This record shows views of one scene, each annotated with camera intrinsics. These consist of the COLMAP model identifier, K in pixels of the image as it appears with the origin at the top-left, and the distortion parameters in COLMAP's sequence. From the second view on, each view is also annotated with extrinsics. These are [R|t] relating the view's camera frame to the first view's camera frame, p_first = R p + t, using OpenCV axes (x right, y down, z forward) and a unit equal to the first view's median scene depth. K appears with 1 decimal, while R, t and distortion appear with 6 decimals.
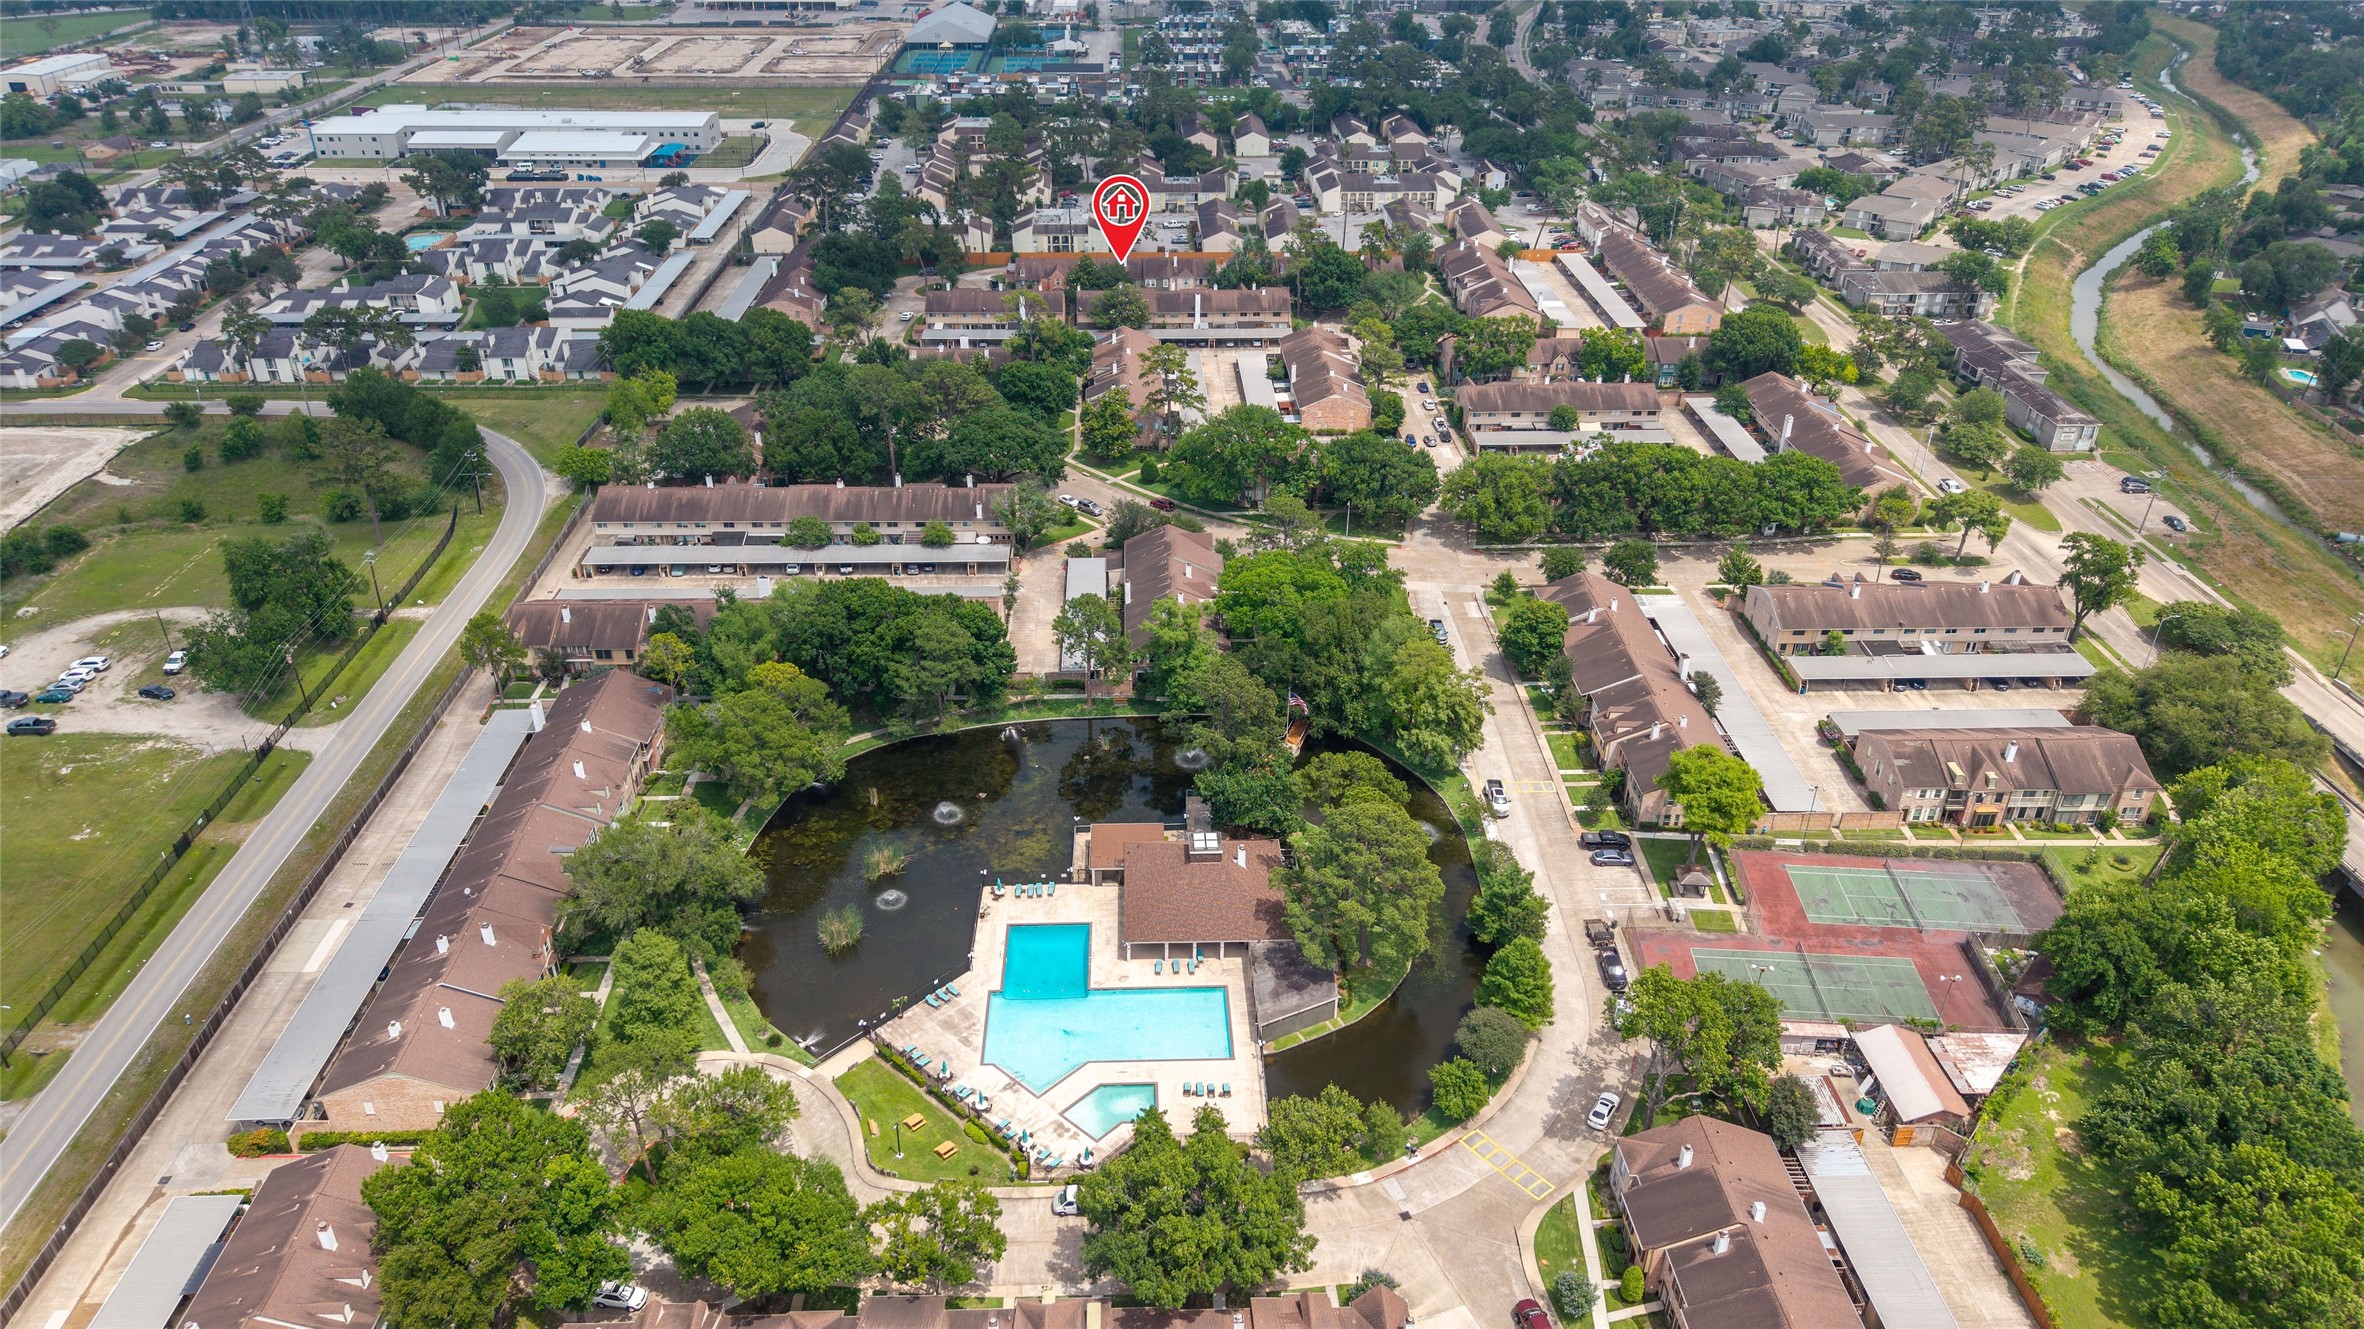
lens RADIAL K [[1590.7, 0, 1182.0], [0, 1590.7, 664.5], [0, 0, 1]] dist [0.069204, -0.078466]
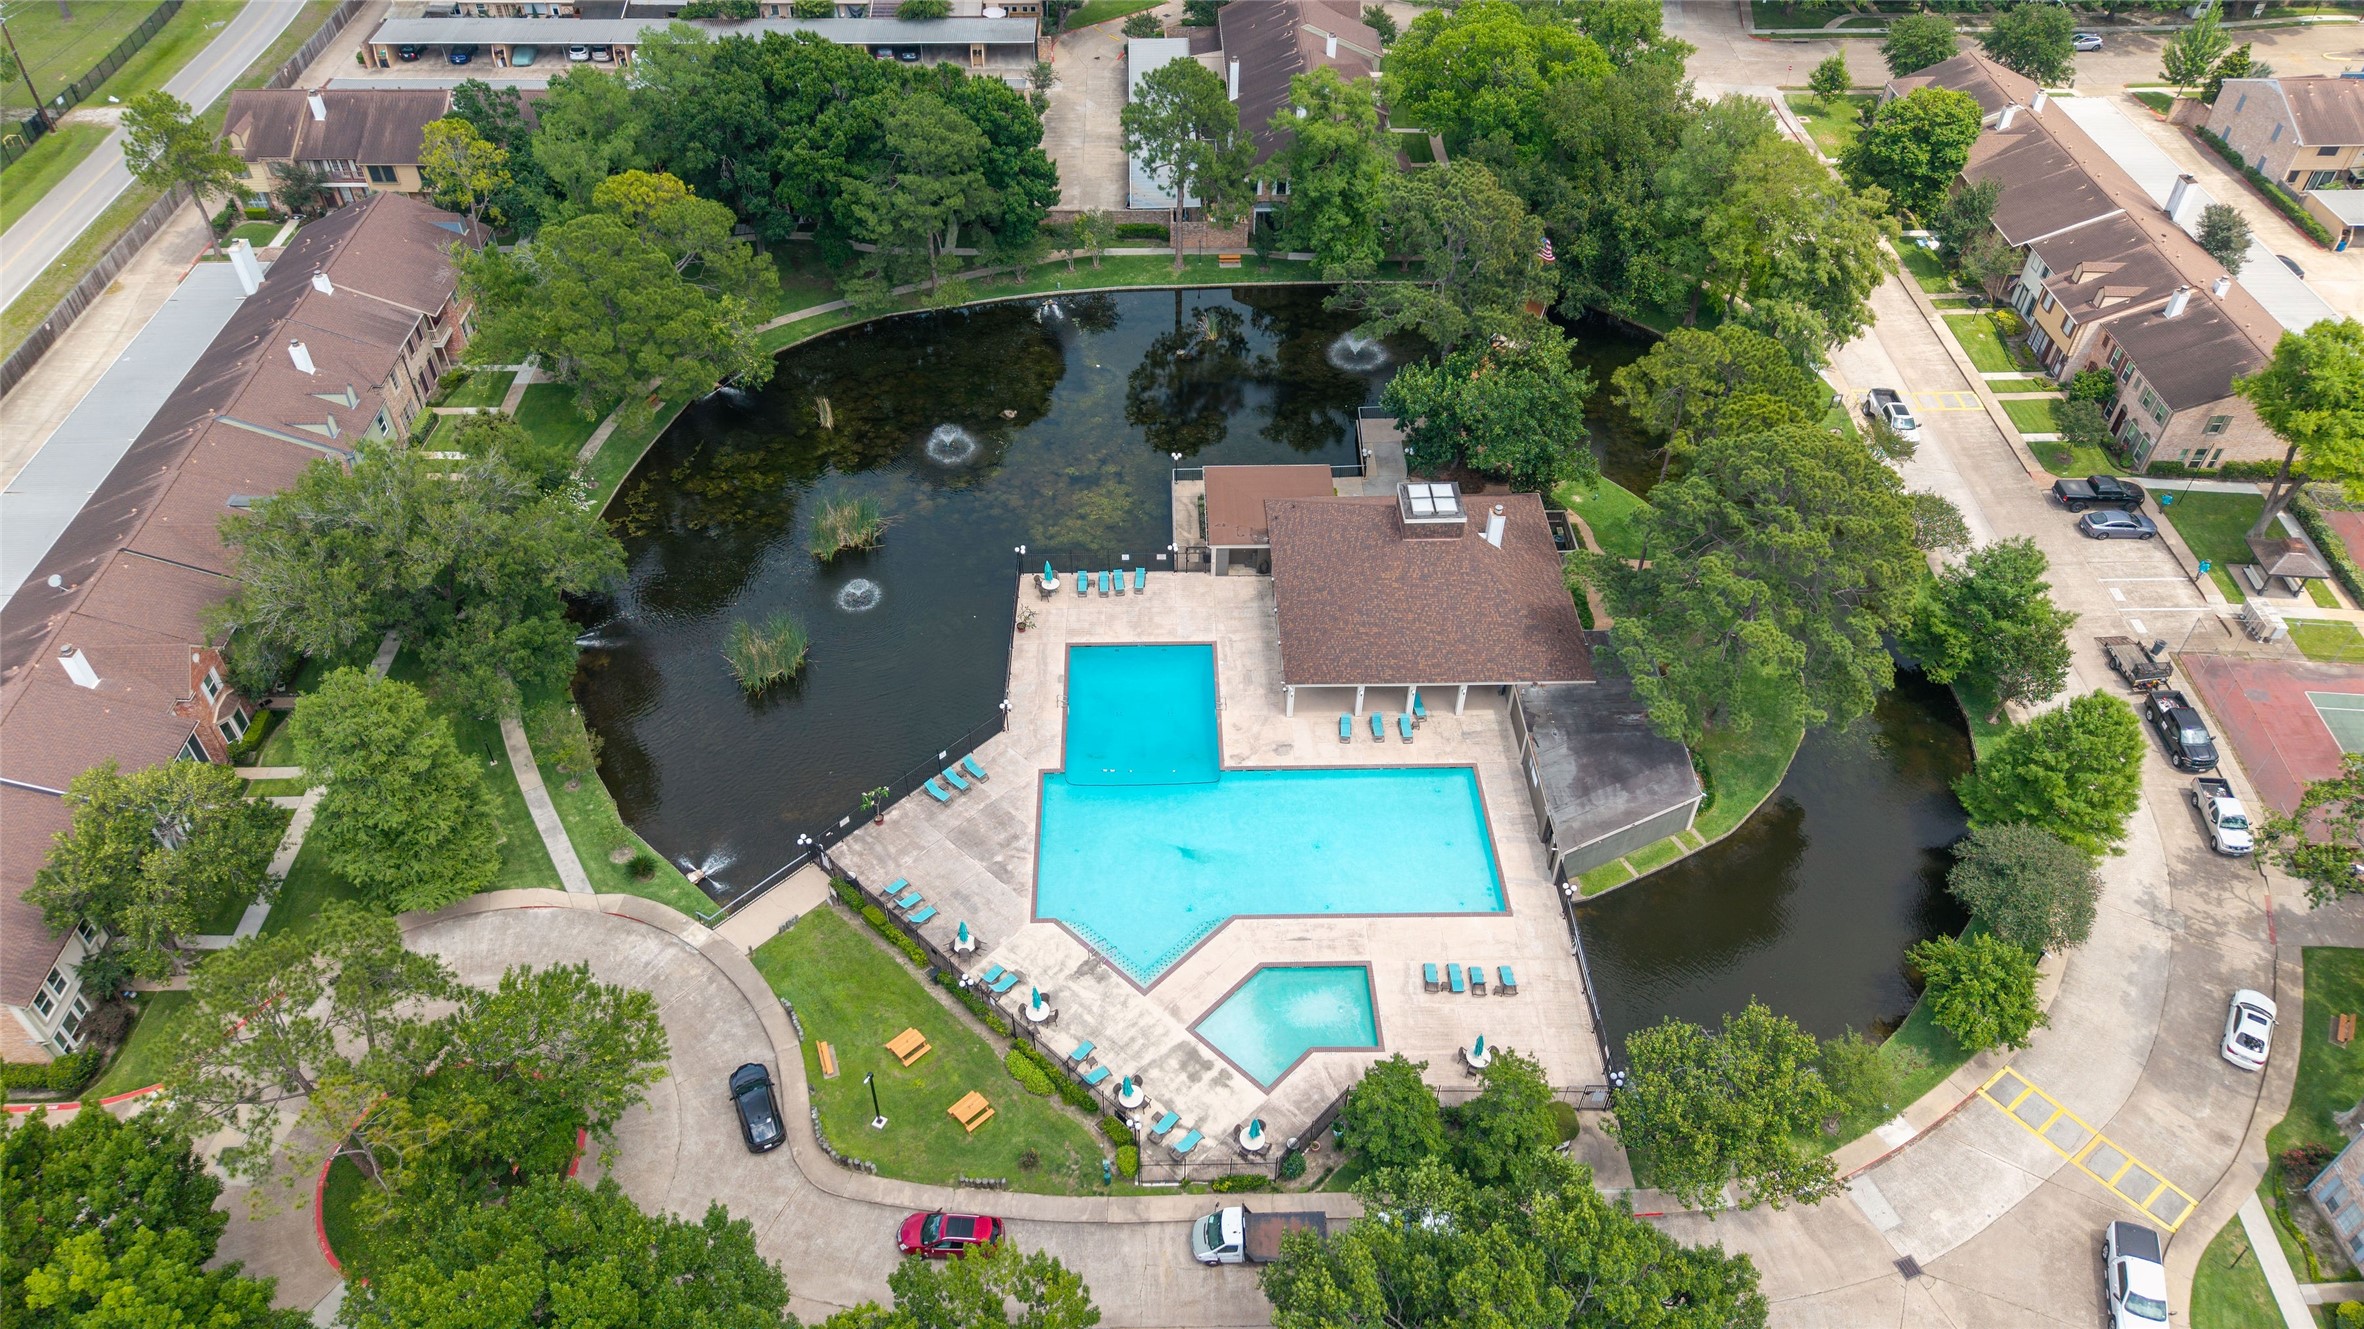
lens RADIAL K [[1590.7, 0, 1182.0], [0, 1590.7, 664.5], [0, 0, 1]] dist [0.069204, -0.078466]
pose [[0.999982, 0.006012, -0.000418, -0.063366], [-0.005758, 0.973556, 0.228377, 0.039128], [0.001780, -0.228371, 0.973573, 0.420266]]
